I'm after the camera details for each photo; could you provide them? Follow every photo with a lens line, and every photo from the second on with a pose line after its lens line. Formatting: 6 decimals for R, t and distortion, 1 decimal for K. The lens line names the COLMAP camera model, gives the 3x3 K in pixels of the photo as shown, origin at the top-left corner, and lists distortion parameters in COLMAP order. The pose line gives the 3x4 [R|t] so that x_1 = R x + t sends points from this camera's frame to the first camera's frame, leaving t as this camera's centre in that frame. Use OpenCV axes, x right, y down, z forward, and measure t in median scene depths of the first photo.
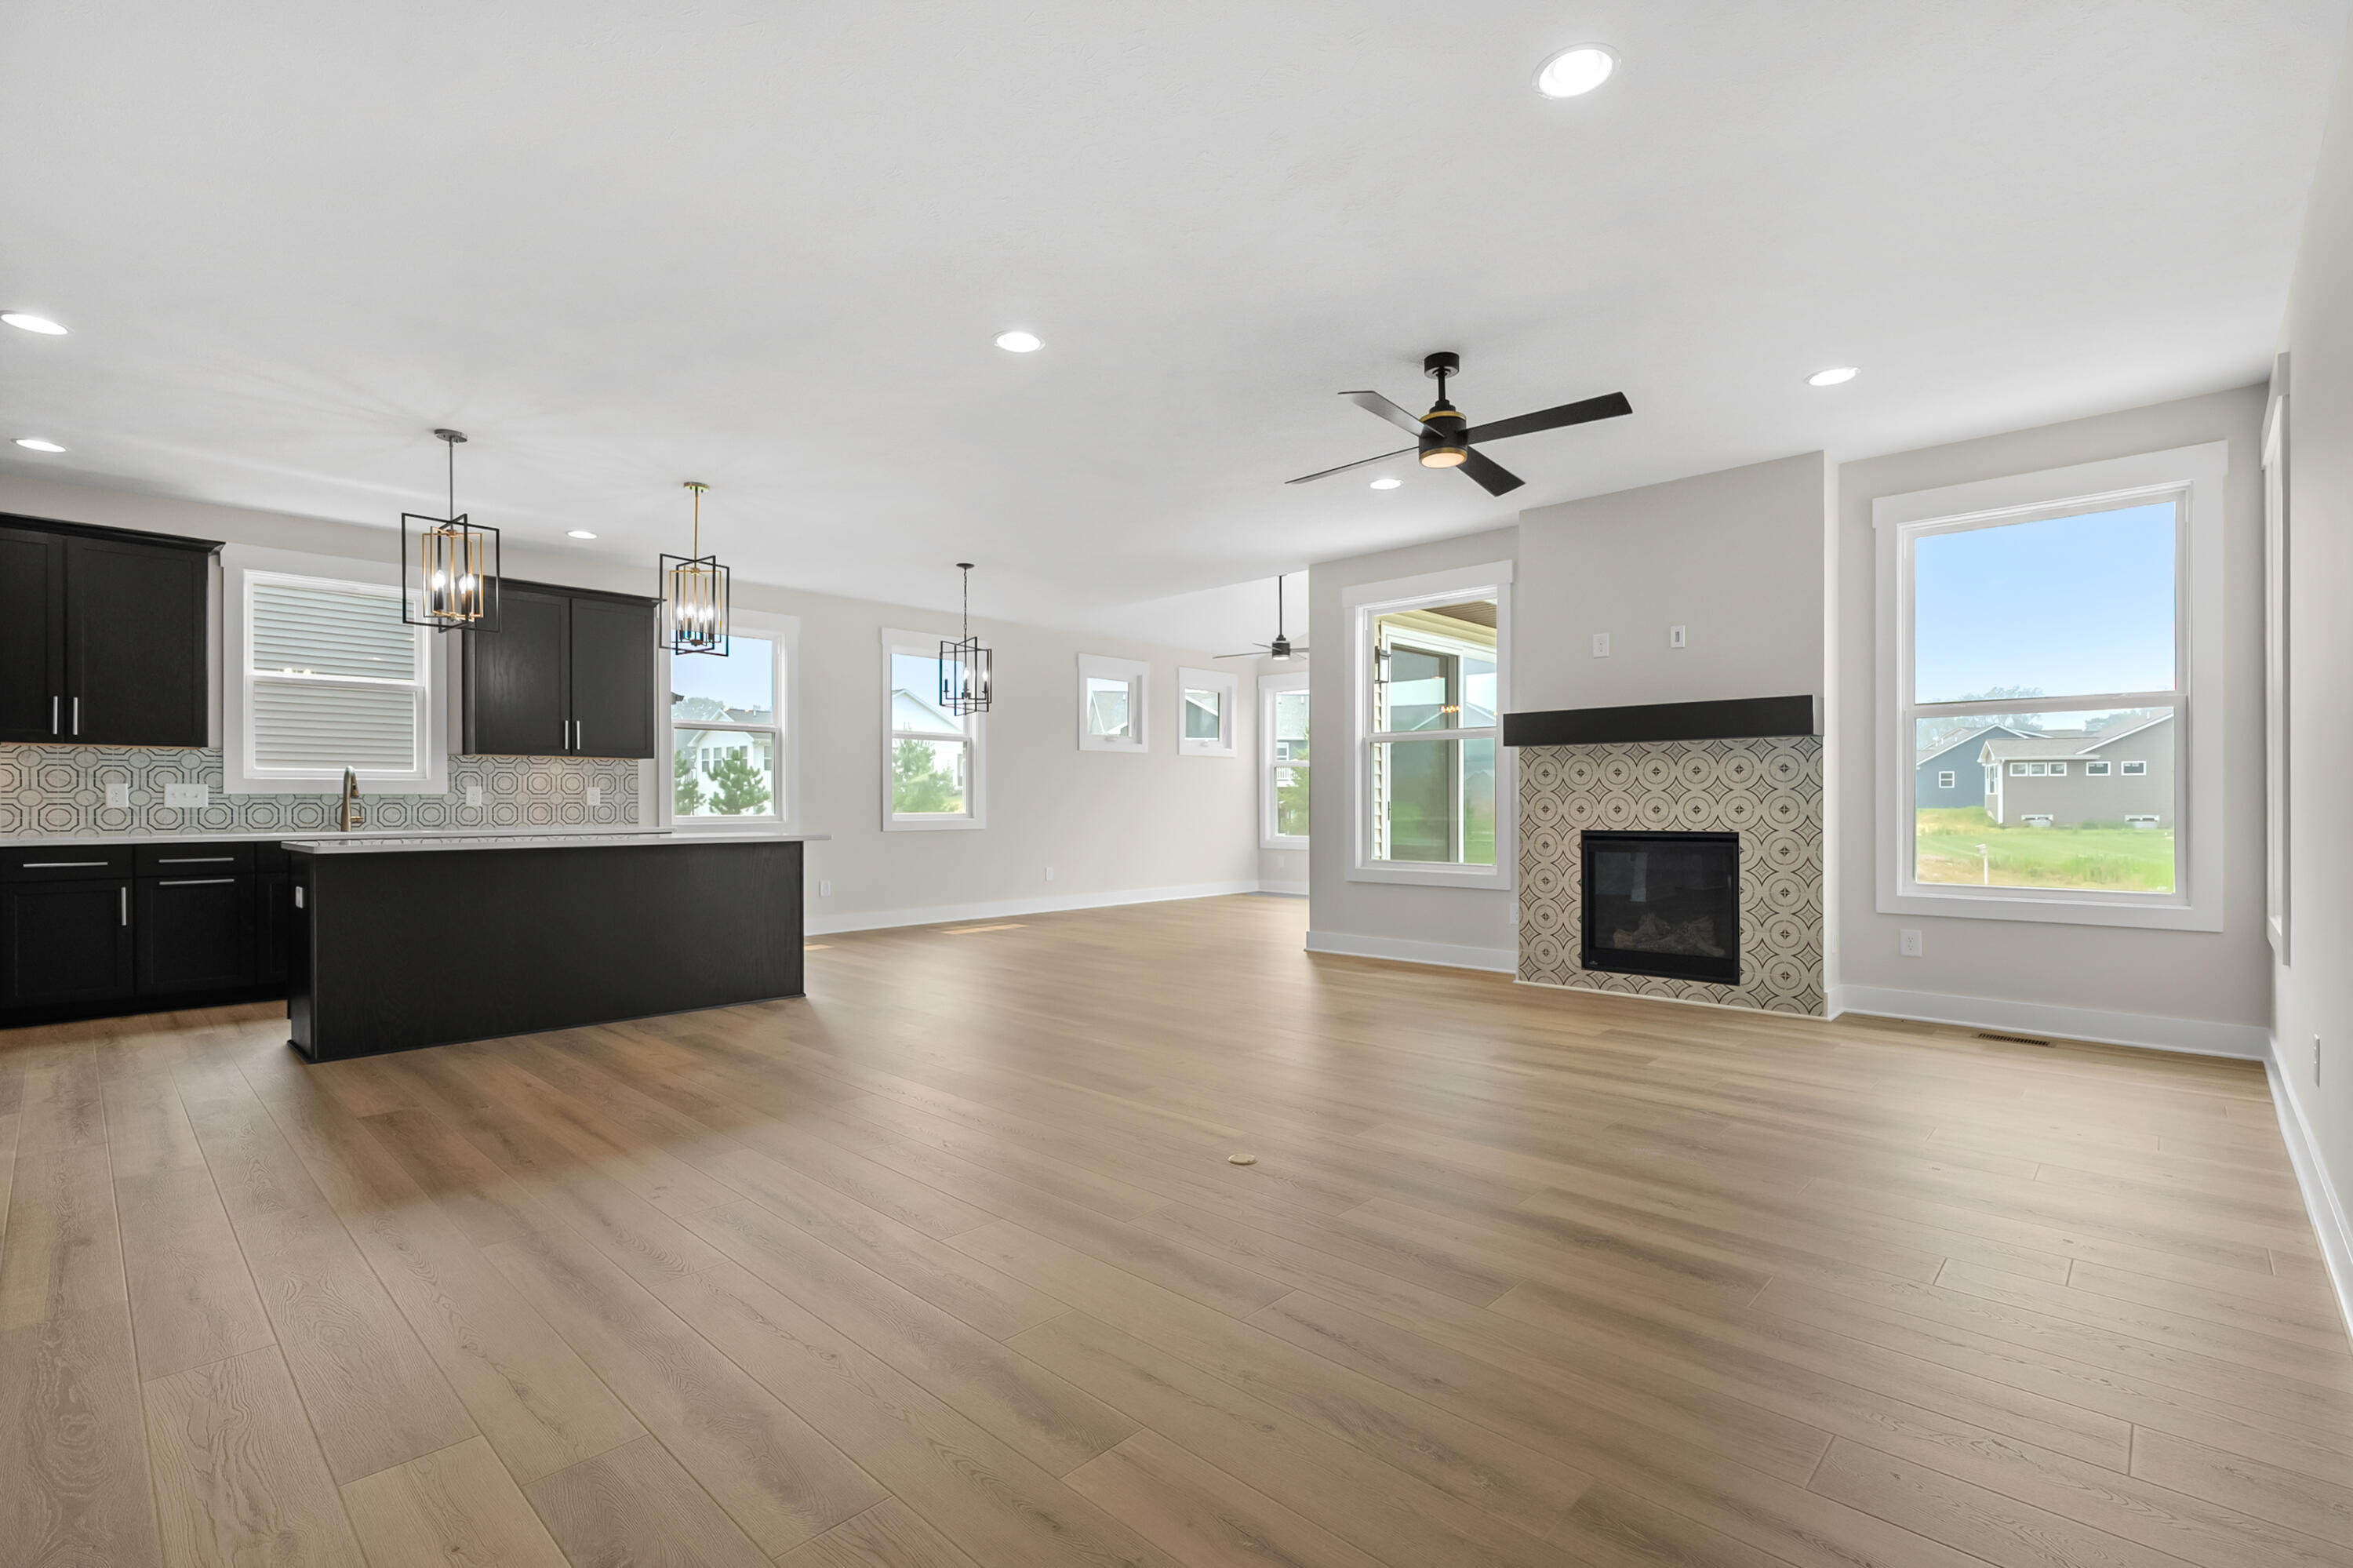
lens RADIAL K [[1056.9, 0, 1176.9], [0, 1056.9, 800.1], [0, 0, 1]] dist [-0.004175, -0.000161]
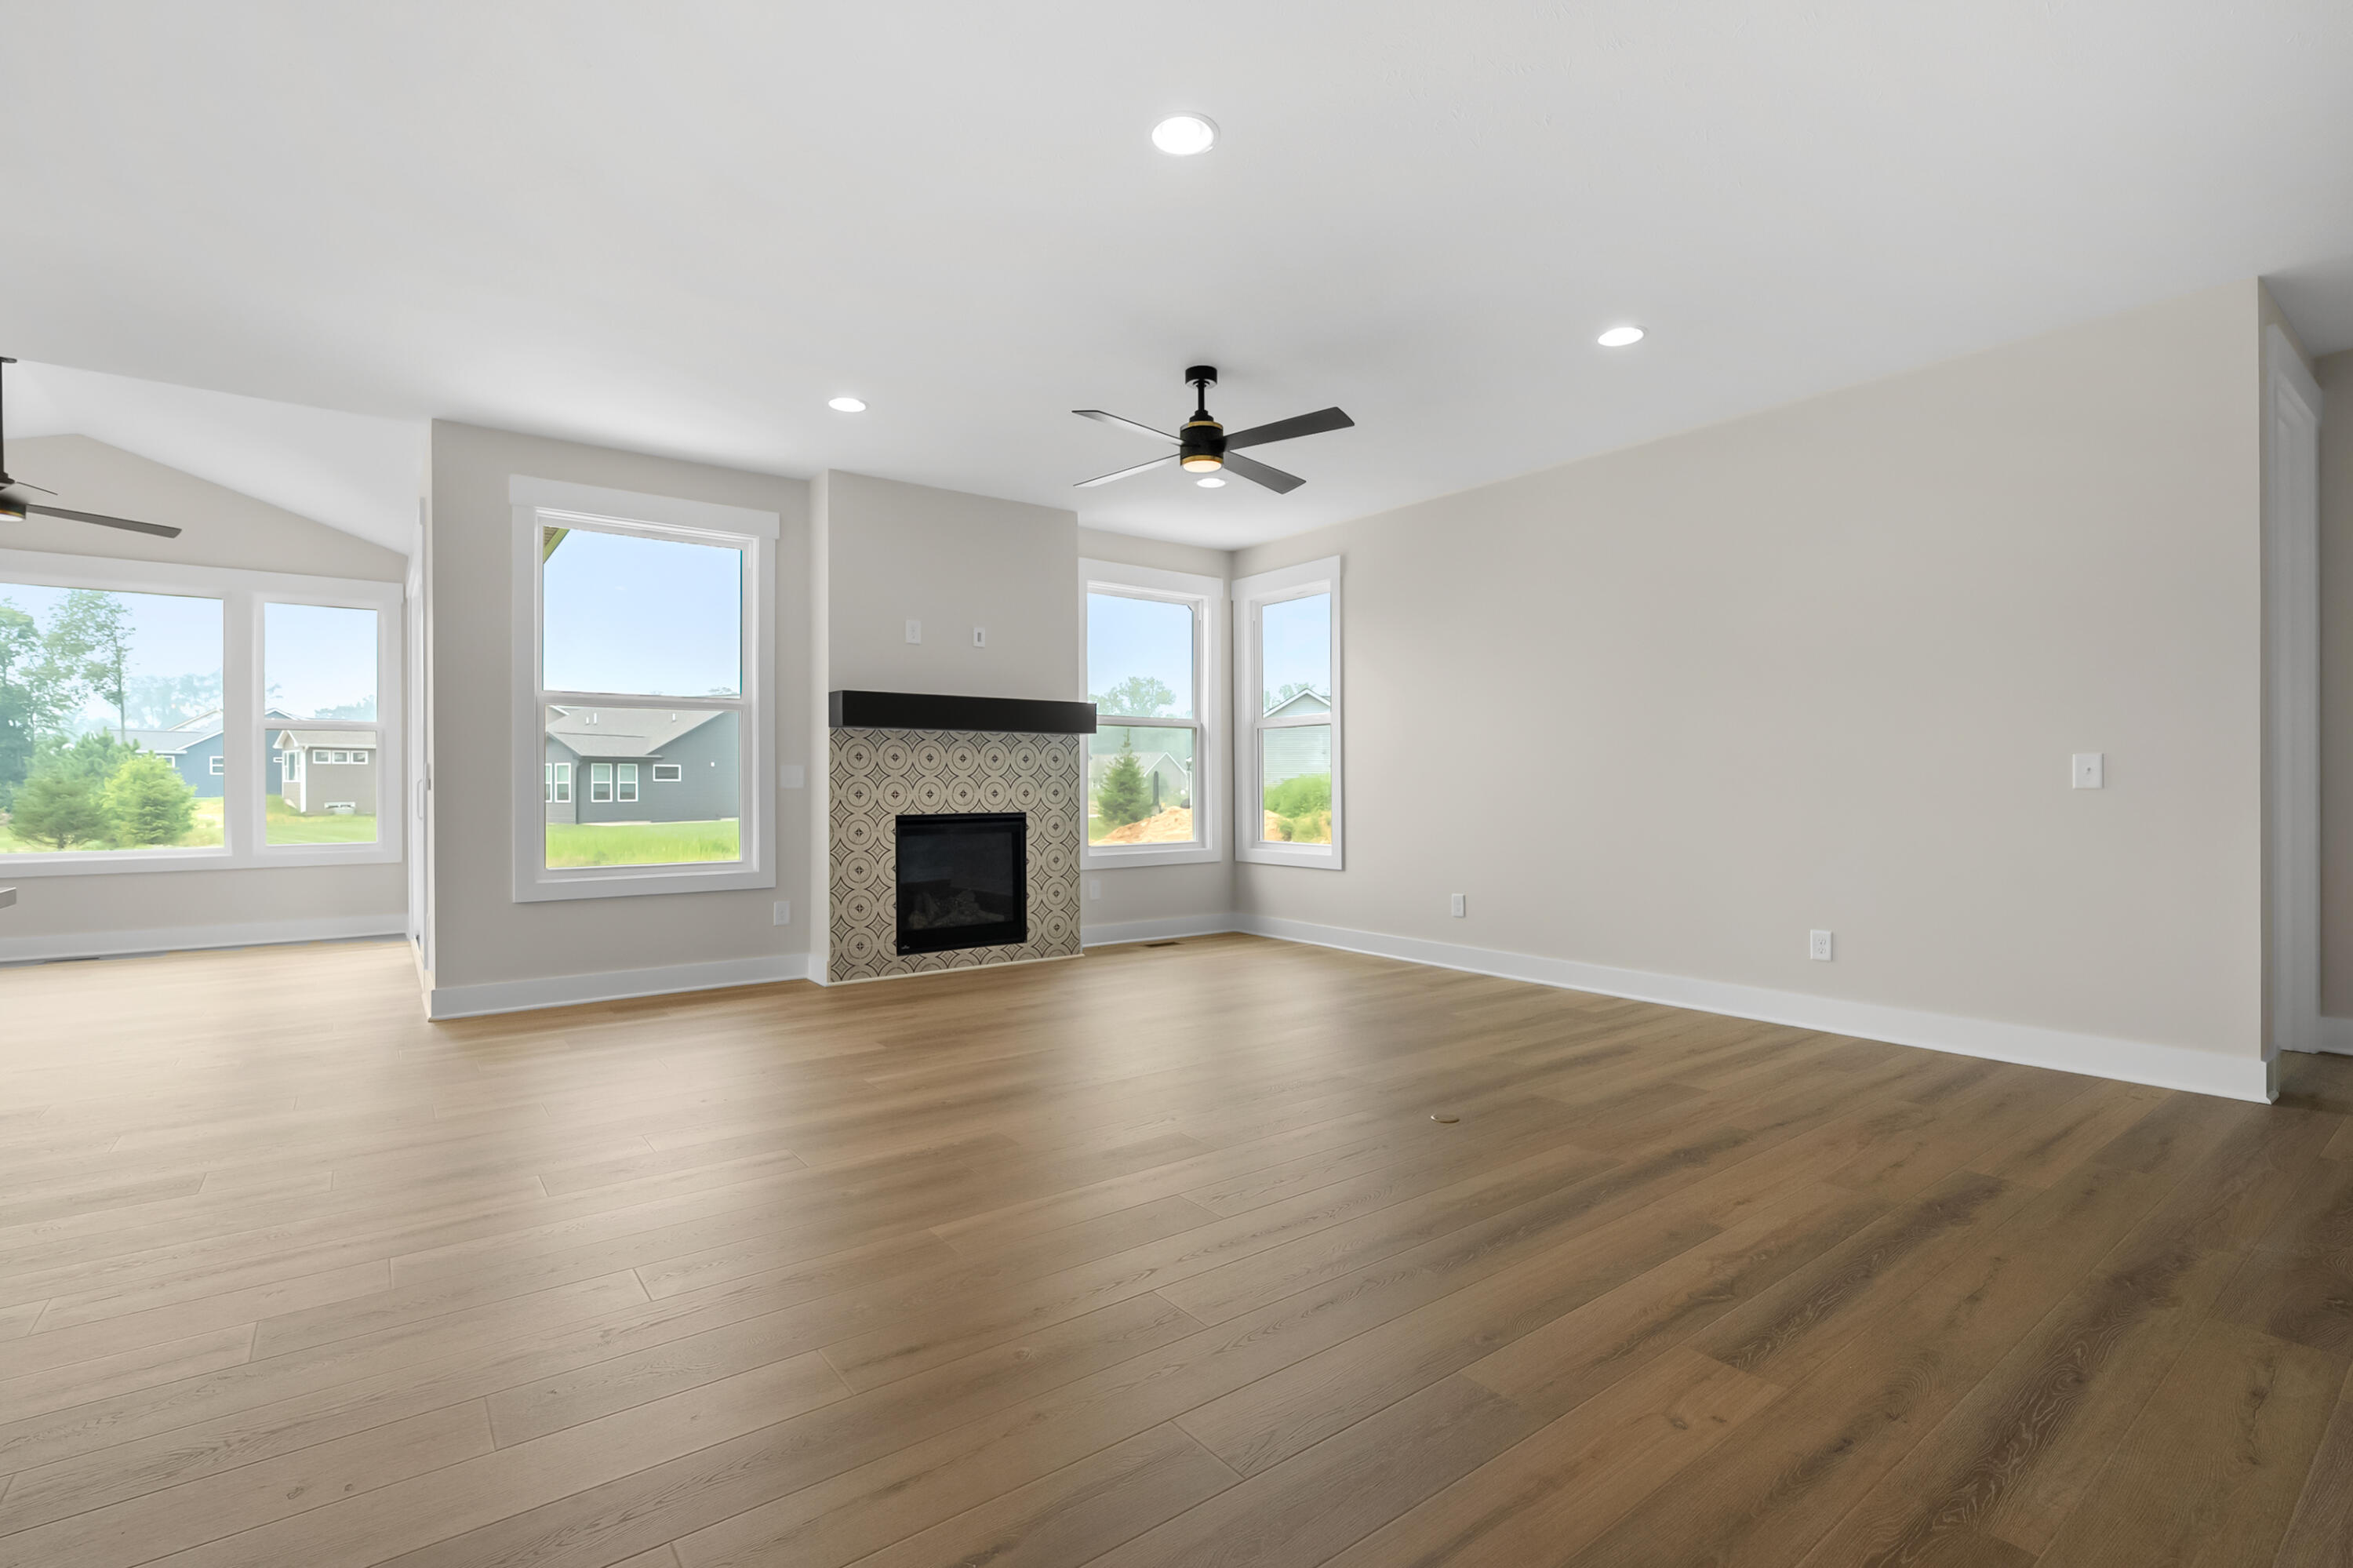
lens RADIAL K [[1062.2, 0, 1176.5], [0, 1062.2, 784.0], [0, 0, 1]] dist [-0.002656, 0.000138]
pose [[0.168141, 0.002769, 0.985759, -0.560958], [0.001002, 0.999995, -0.002979, 0.002405], [-0.985762, 0.001489, 0.168137, 0.583235]]
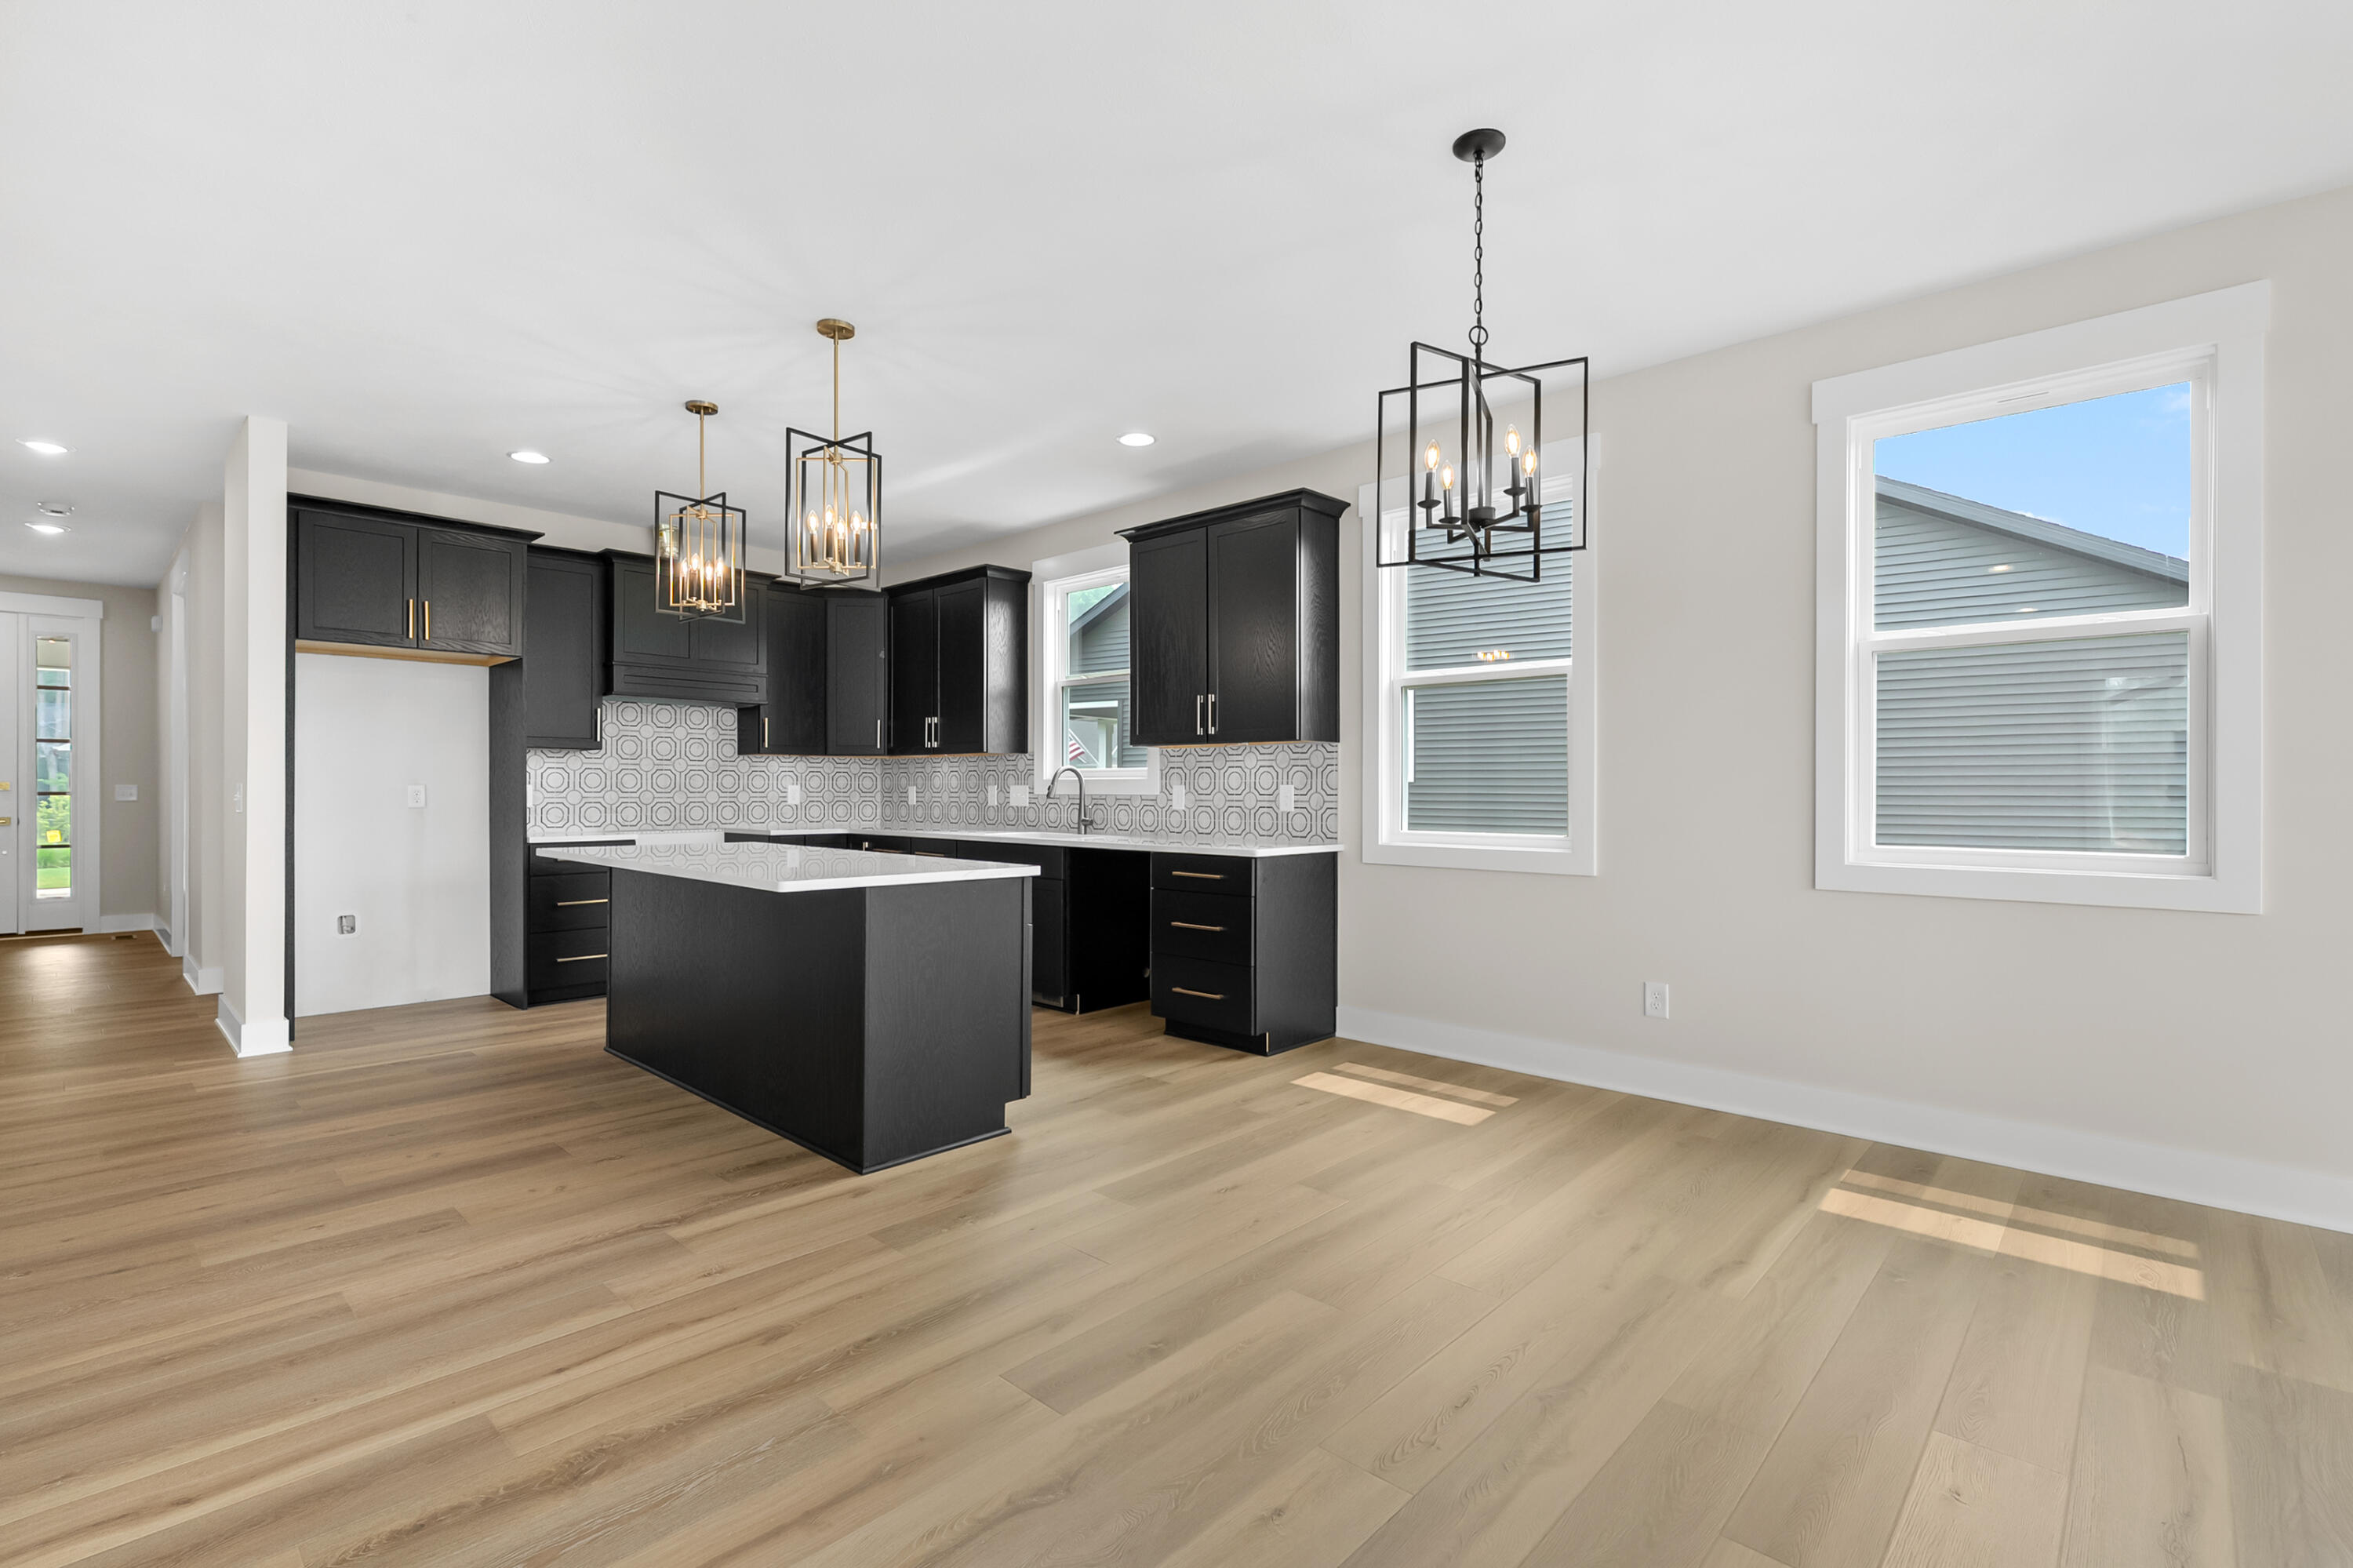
lens RADIAL K [[1068.3, 0, 1162.9], [0, 1068.3, 790.3], [0, 0, 1]] dist [-0.001146, -0.000001]
pose [[-0.004860, 0.004088, -0.999980, 0.196697], [0.000025, 0.999992, 0.004088, -0.014535], [0.999988, -0.000006, -0.004860, 1.151681]]
